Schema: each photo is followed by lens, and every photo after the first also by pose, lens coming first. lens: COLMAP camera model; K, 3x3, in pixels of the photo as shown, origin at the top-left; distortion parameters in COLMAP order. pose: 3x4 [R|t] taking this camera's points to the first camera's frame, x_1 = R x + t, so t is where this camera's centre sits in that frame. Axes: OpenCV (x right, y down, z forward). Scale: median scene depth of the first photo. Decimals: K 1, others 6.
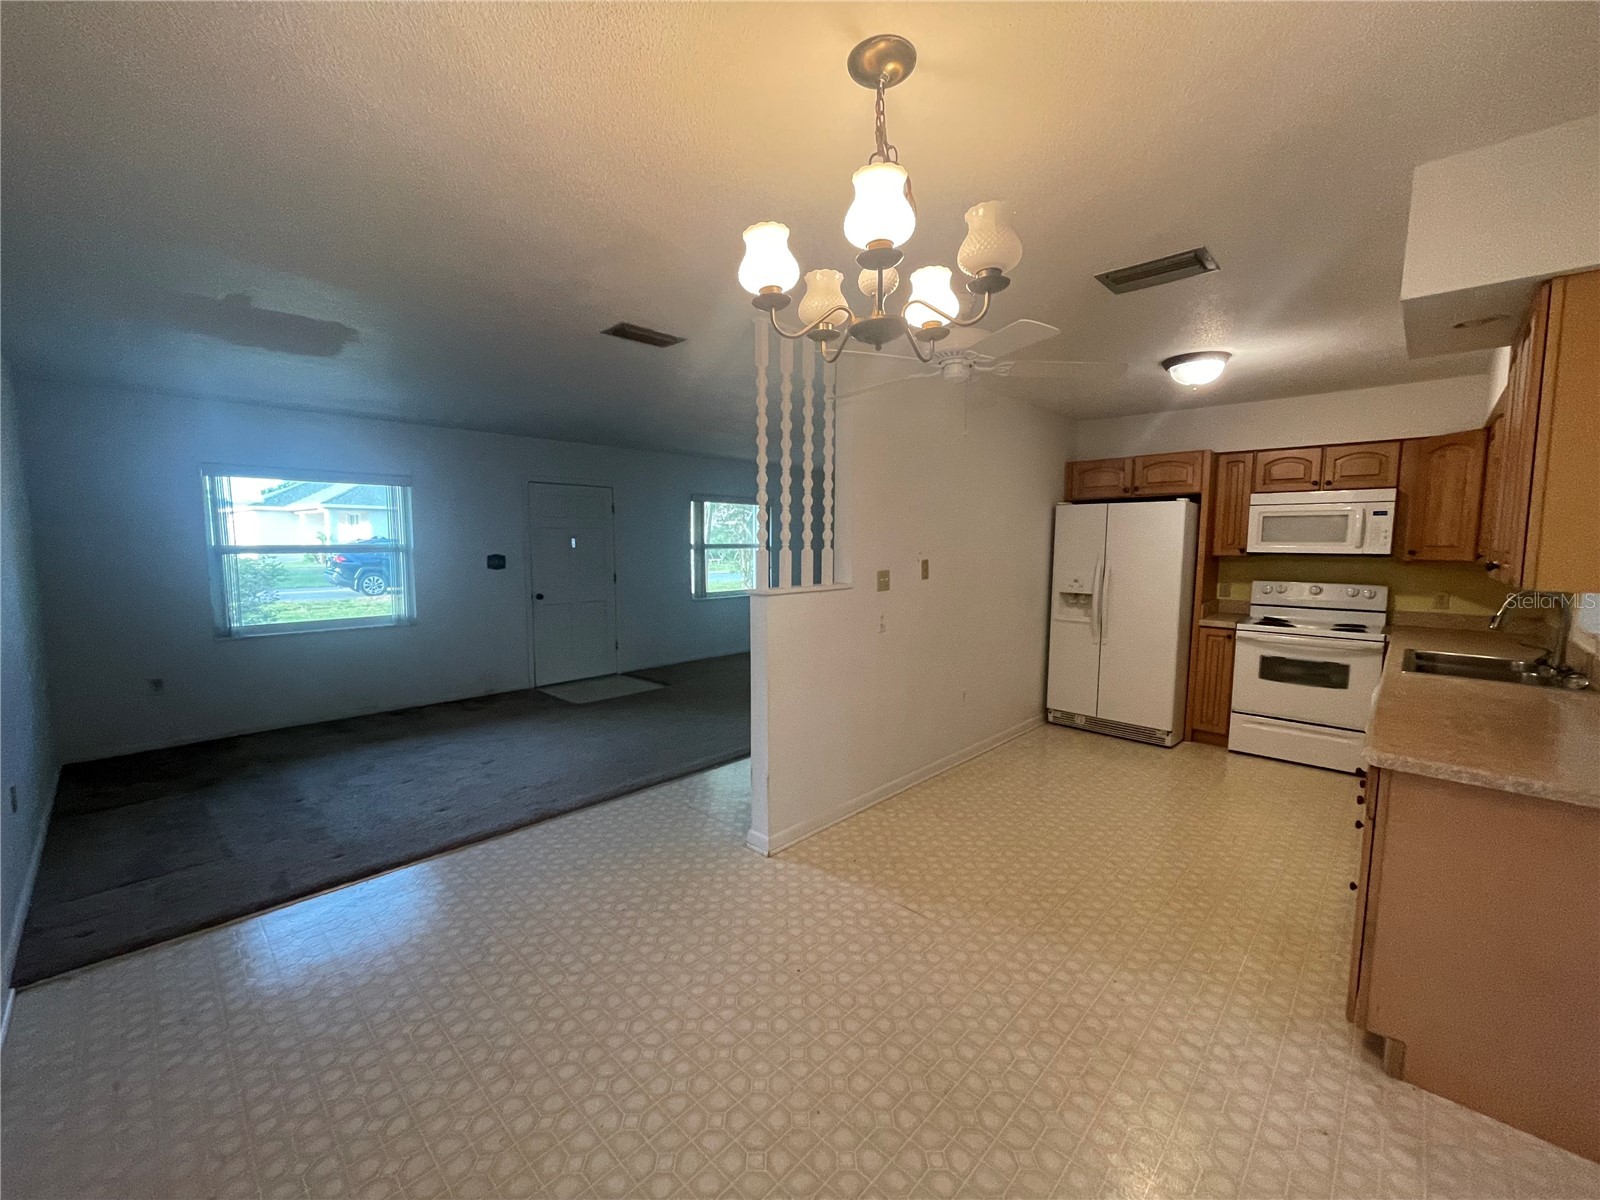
lens RADIAL K [[650.7, 0, 796.2], [0, 650.7, 604.0], [0, 0, 1]] dist [0.002858, 0.000079]
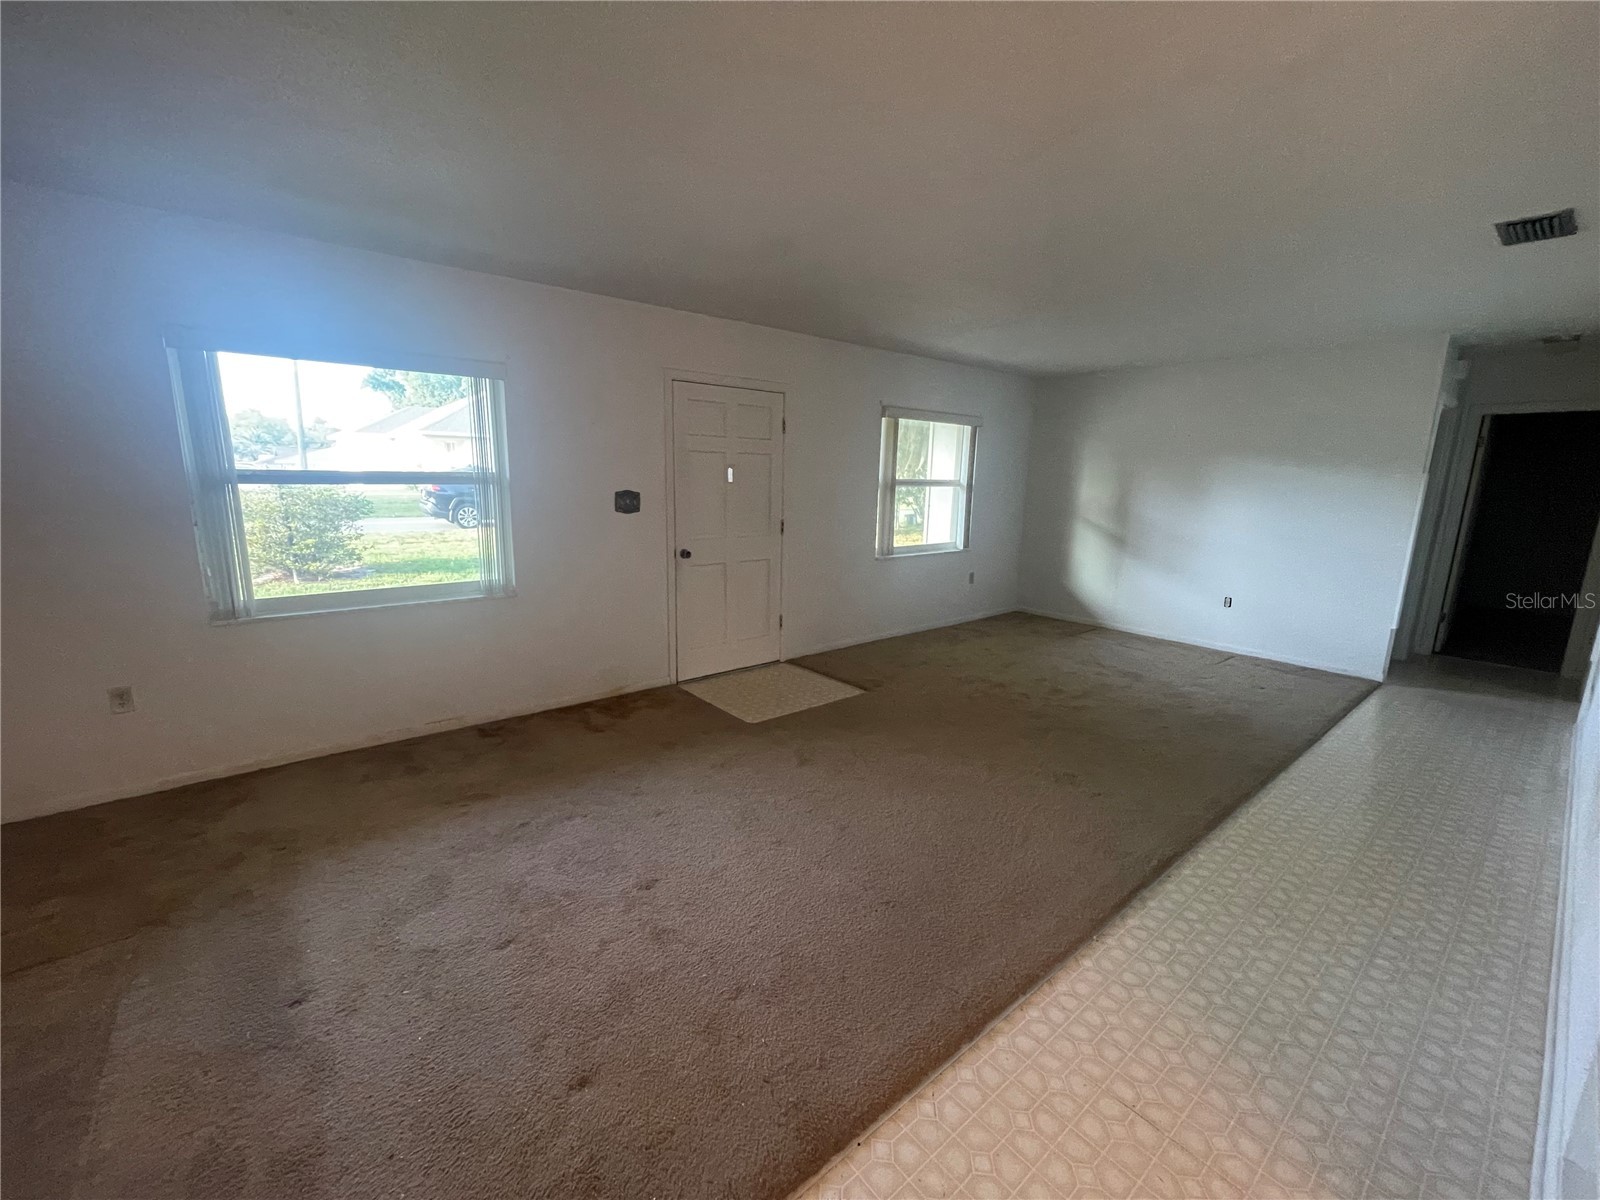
lens RADIAL K [[650.7, 0, 801.2], [0, 650.7, 602.3], [0, 0, 1]] dist [0.002858, 0.000079]
pose [[0.993551, 0.037249, -0.107092, -0.178920], [-0.026975, 0.995033, 0.095825, -0.026755], [0.110130, -0.092318, 0.989621, 0.301635]]
